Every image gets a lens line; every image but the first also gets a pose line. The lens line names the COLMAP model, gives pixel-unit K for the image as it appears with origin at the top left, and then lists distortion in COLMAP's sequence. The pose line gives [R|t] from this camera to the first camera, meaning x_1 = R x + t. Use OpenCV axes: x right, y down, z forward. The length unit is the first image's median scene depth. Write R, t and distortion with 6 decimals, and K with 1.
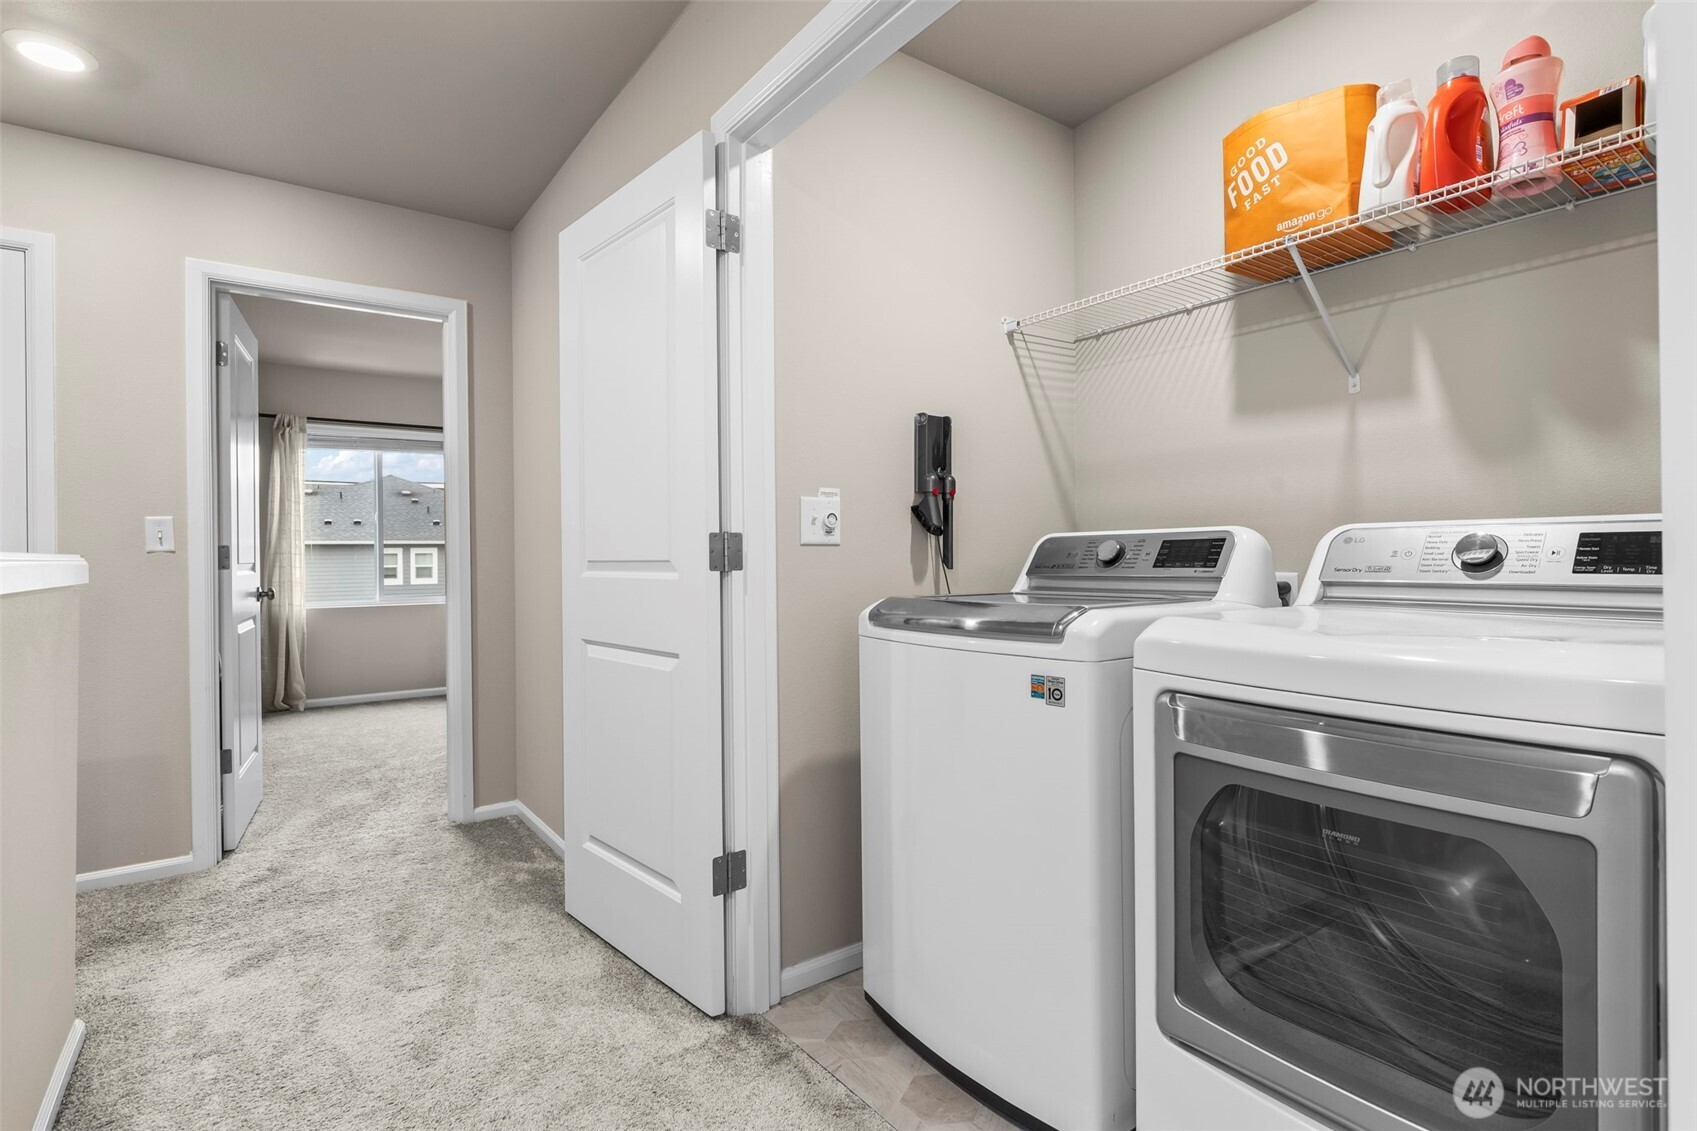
lens RADIAL K [[835.6, 0, 848.5], [0, 835.6, 565.5], [0, 0, 1]] dist [-0.001028, -0.000154]
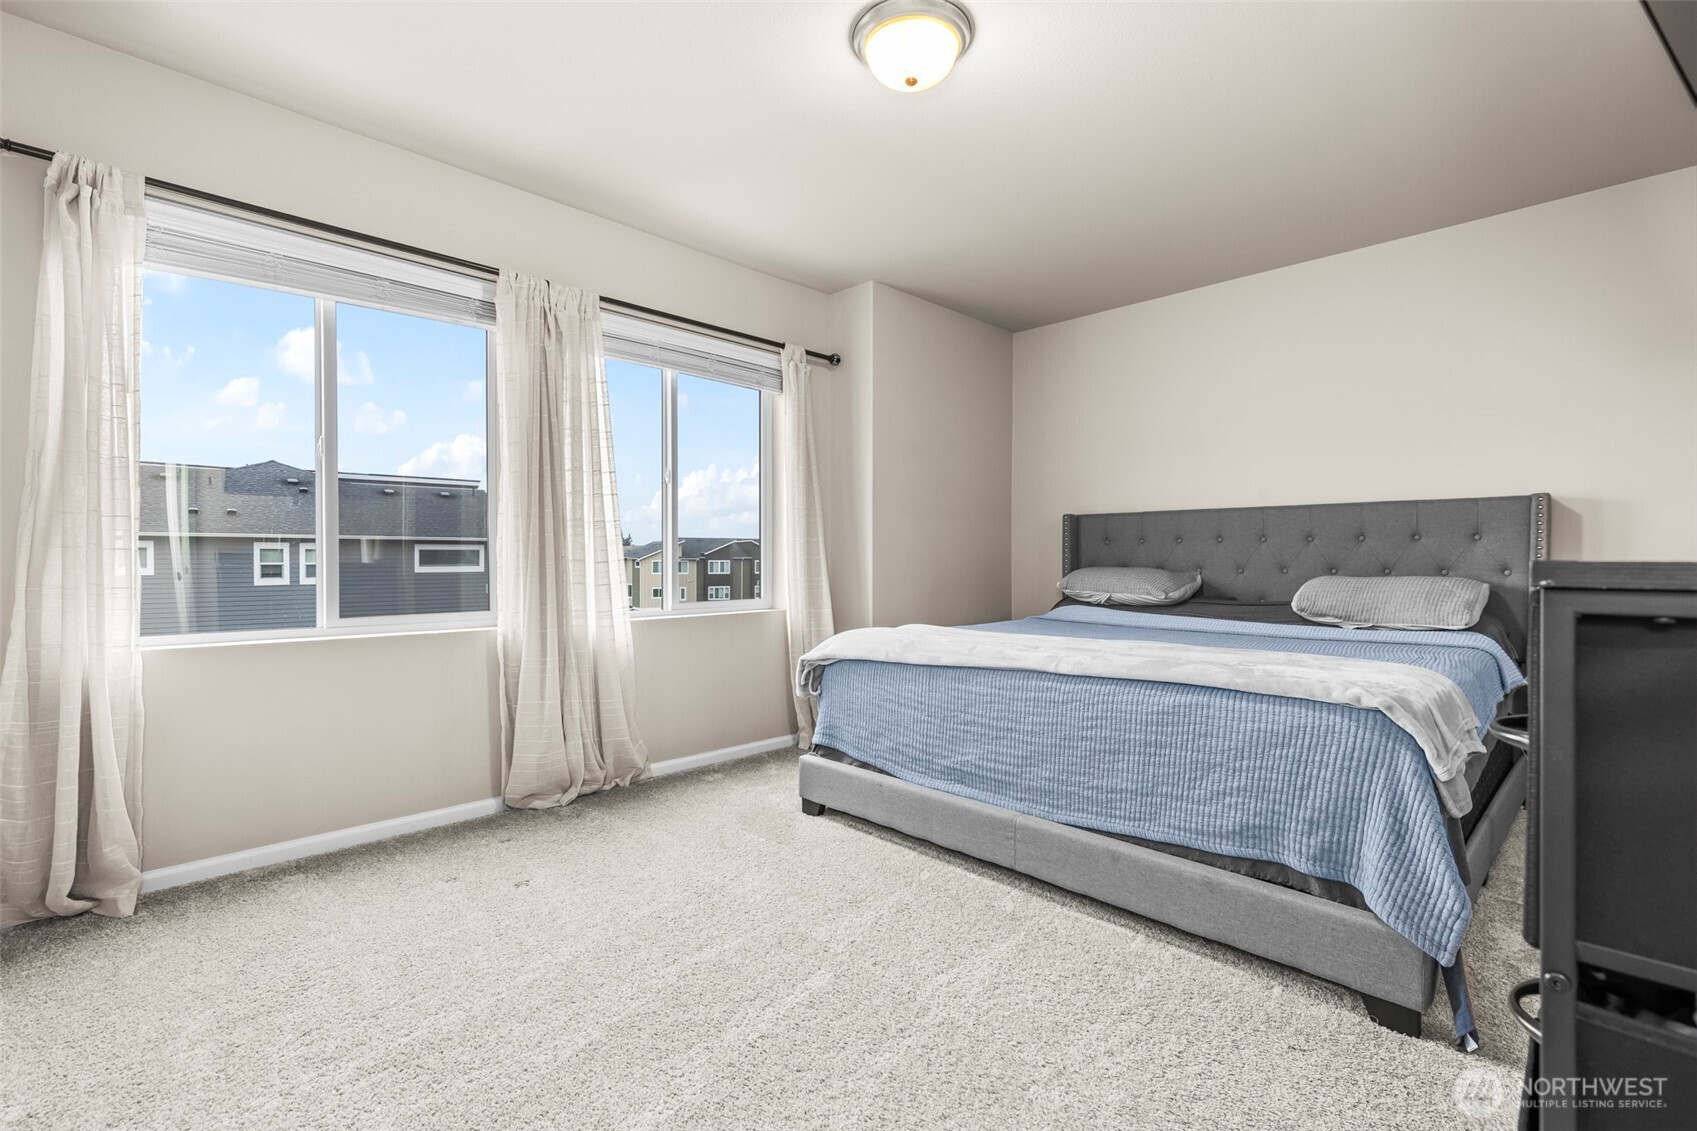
lens RADIAL K [[759.3, 0, 848.5], [0, 759.3, 565.5], [0, 0, 1]] dist [0.001211, 0.000324]
pose [[0.987997, 0.005873, 0.154359, -0.141992], [-0.005588, 0.999982, -0.002275, 0.002461], [-0.154370, 0.001385, 0.988012, 0.225045]]
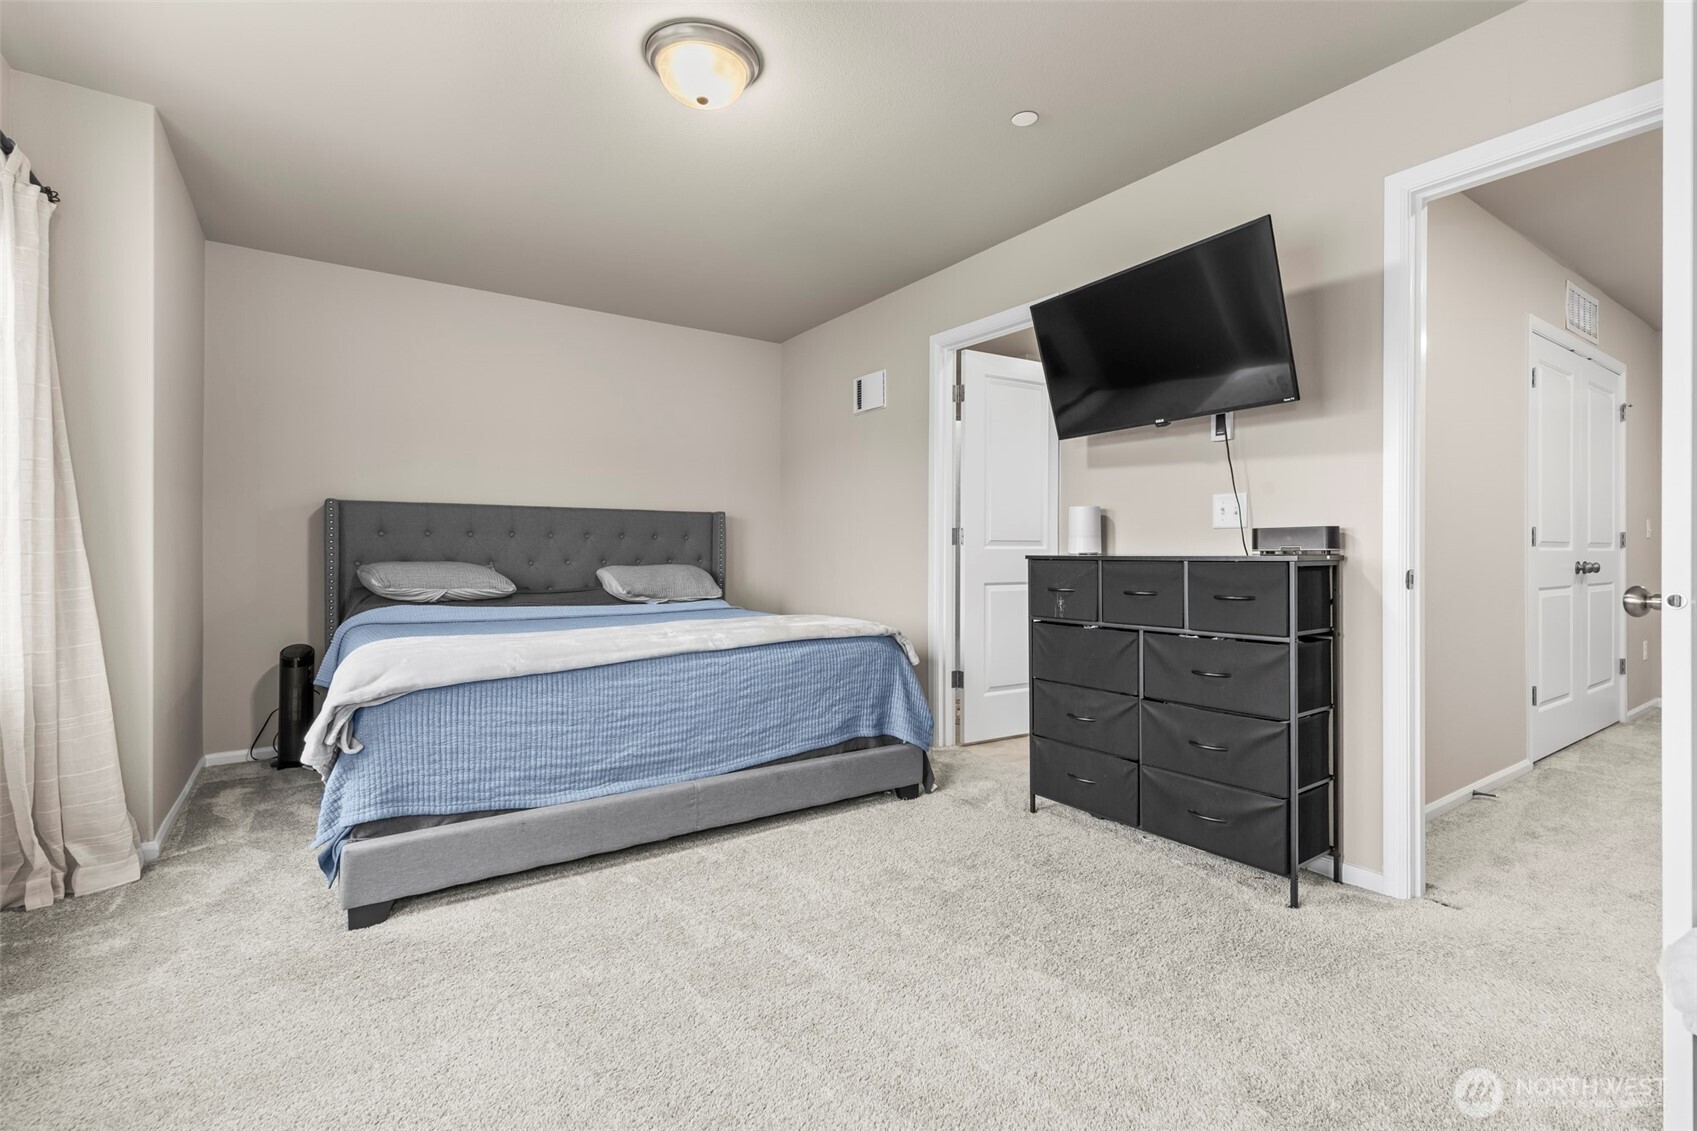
lens RADIAL K [[759.3, 0, 848.5], [0, 759.3, 565.5], [0, 0, 1]] dist [0.001211, 0.000324]
pose [[0.017217, -0.012257, 0.999777, -1.336878], [0.009950, 0.999877, 0.012087, -0.006615], [-0.999802, 0.009739, 0.017337, 1.366647]]
